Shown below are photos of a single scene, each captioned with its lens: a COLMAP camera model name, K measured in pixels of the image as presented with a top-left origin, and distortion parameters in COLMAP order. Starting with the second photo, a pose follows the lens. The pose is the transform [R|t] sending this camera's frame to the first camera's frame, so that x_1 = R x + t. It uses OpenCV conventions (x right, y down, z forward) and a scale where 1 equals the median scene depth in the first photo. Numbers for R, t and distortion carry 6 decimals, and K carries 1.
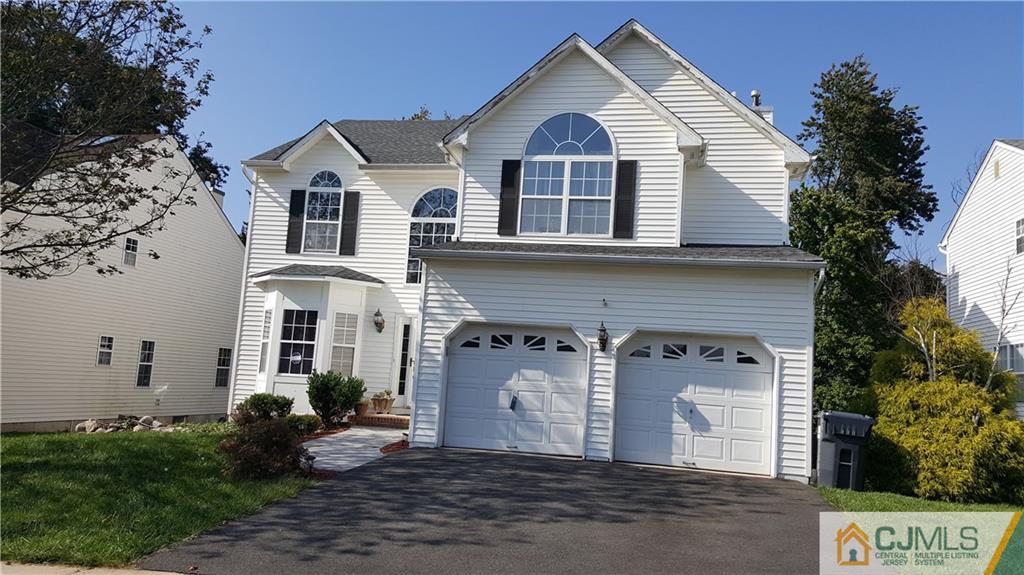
lens RADIAL K [[812.1, 0, 512.0], [0, 812.1, 287.5], [0, 0, 1]] dist [0.053735, -0.004710]
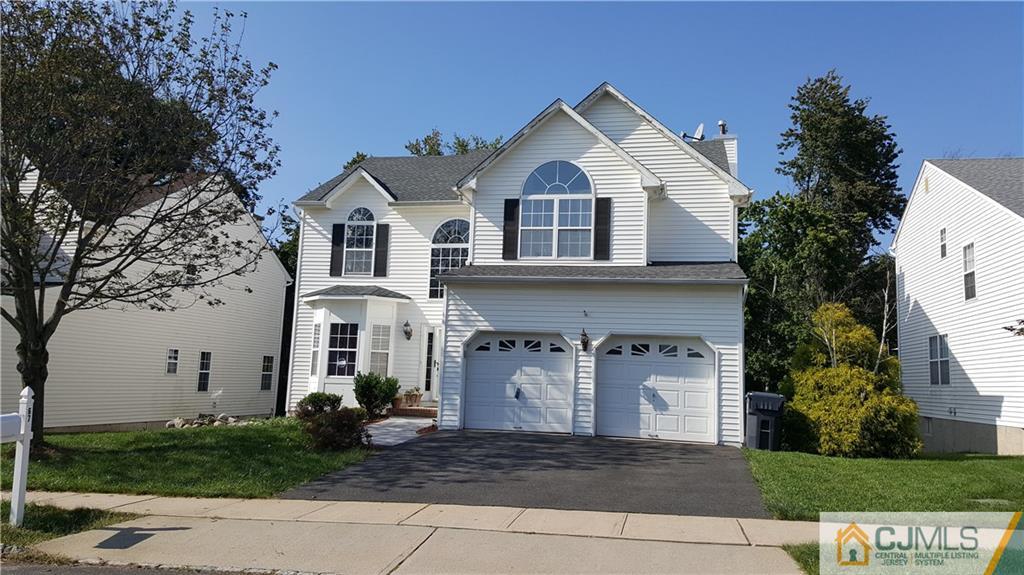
lens RADIAL K [[827.5, 0, 509.6], [0, 827.5, 247.5], [0, 0, 1]] dist [0.069874, 0.001114]
pose [[0.999369, -0.030760, -0.017743, 0.017106], [0.029960, 0.998595, -0.043697, -0.027464], [0.019063, 0.043138, 0.998887, -0.281594]]
